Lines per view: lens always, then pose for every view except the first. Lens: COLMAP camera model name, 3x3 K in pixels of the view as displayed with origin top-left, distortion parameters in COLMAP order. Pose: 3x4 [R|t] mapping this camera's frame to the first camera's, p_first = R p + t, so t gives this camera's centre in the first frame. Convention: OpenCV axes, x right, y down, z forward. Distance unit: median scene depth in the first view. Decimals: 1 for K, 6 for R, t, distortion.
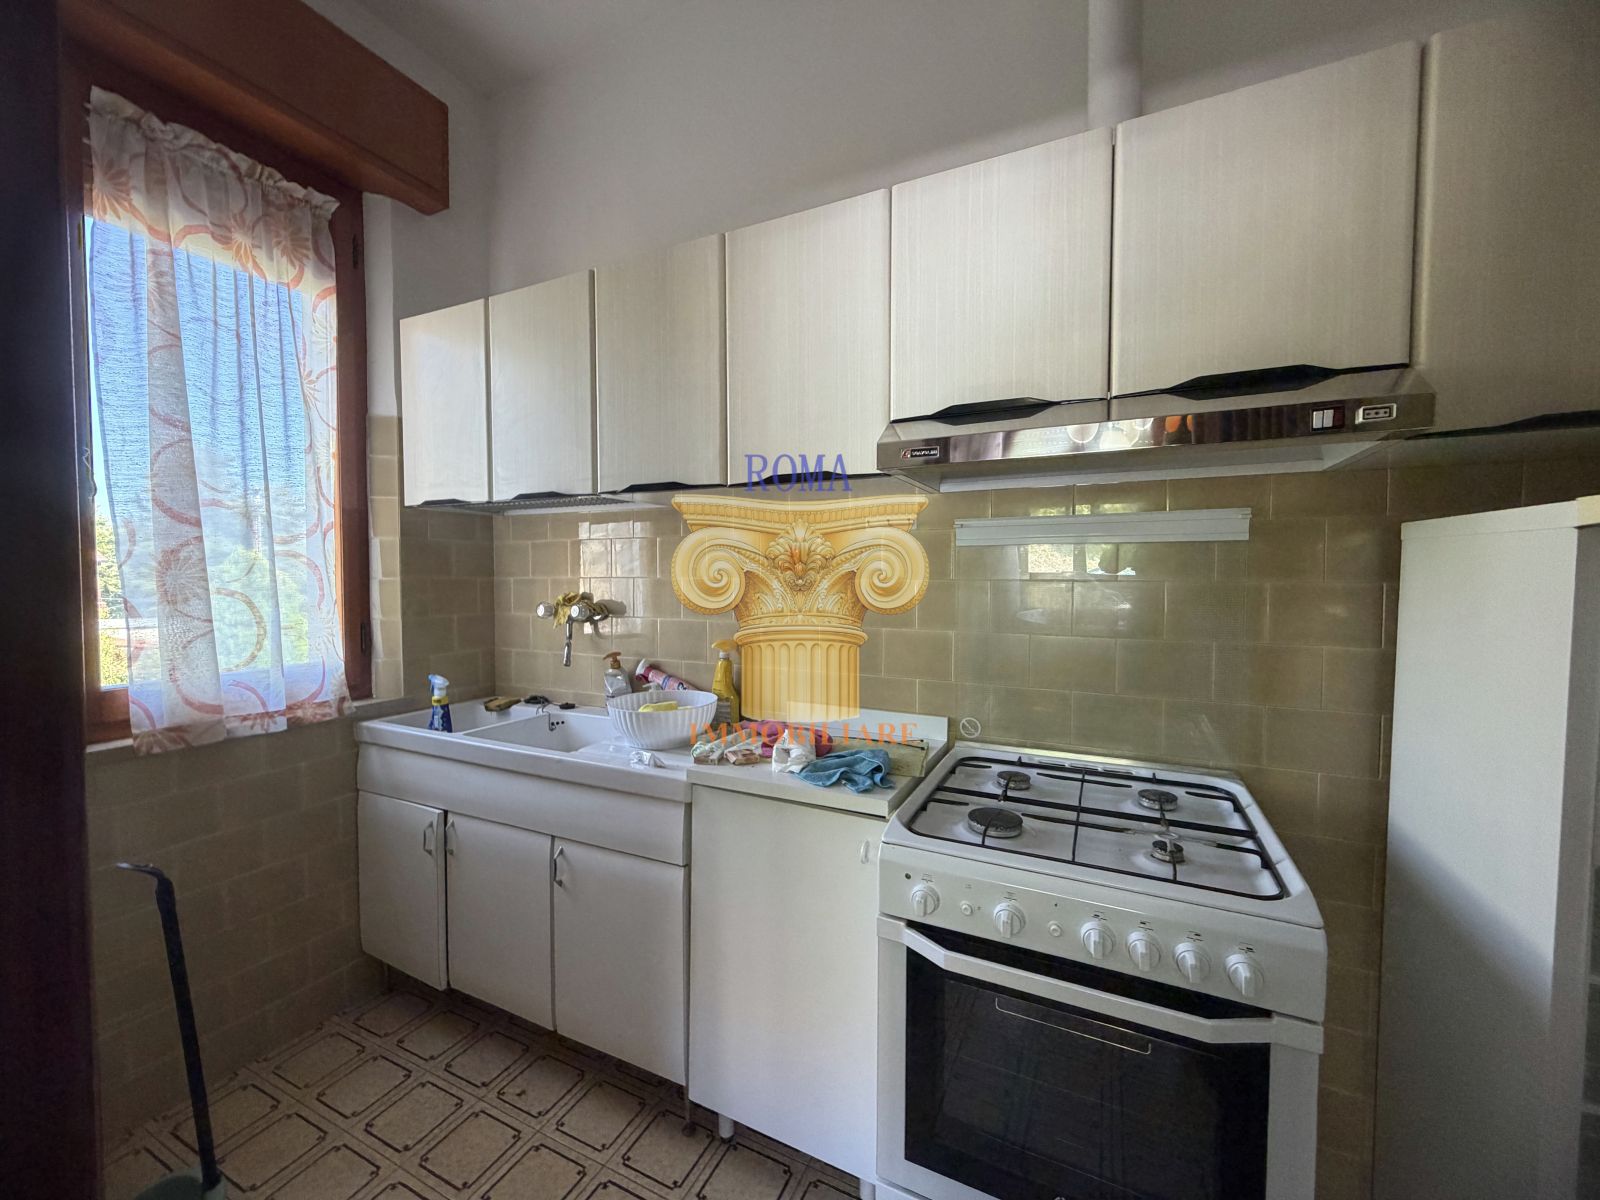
lens RADIAL K [[637.9, 0, 808.1], [0, 637.9, 603.1], [0, 0, 1]] dist [0.001710, 0.000221]
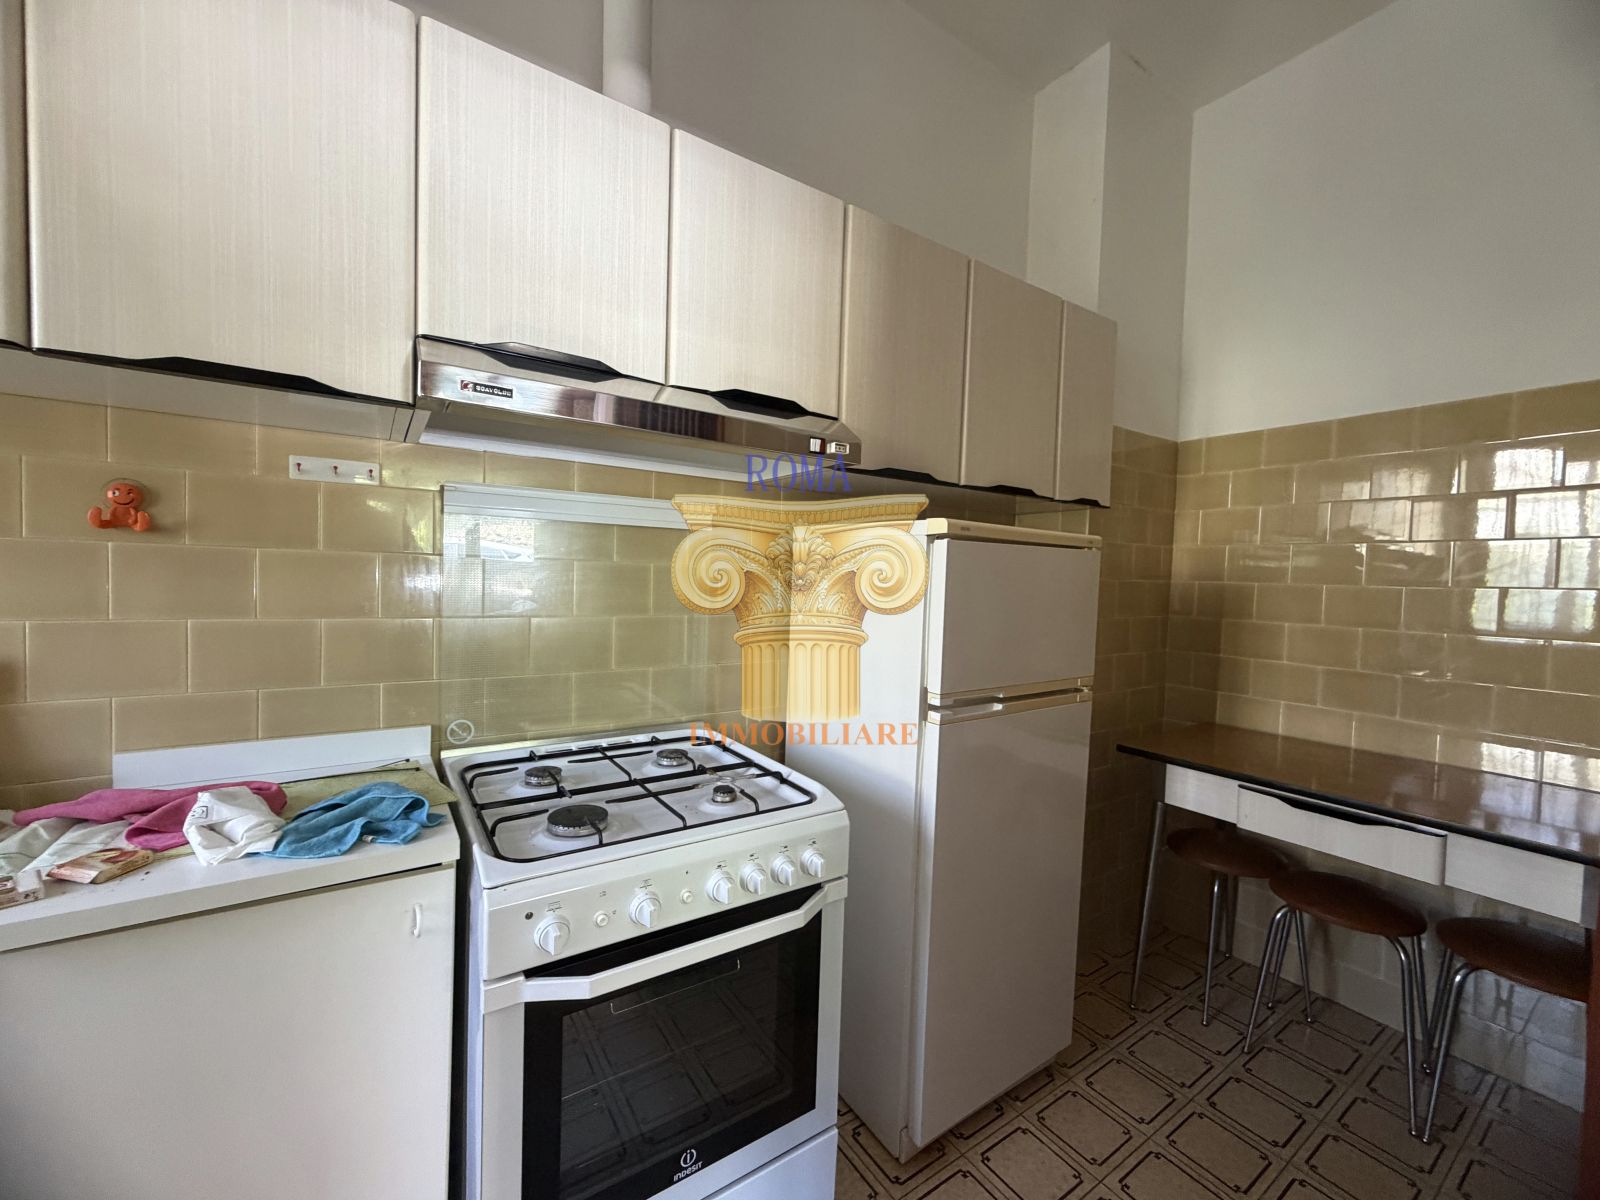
lens RADIAL K [[637.9, 0, 804.5], [0, 637.9, 594.7], [0, 0, 1]] dist [0.001710, 0.000221]
pose [[0.503895, -0.014584, 0.863642, -0.294439], [0.009171, 0.999891, 0.011534, 0.013690], [-0.863716, 0.002108, 0.503974, 0.240385]]
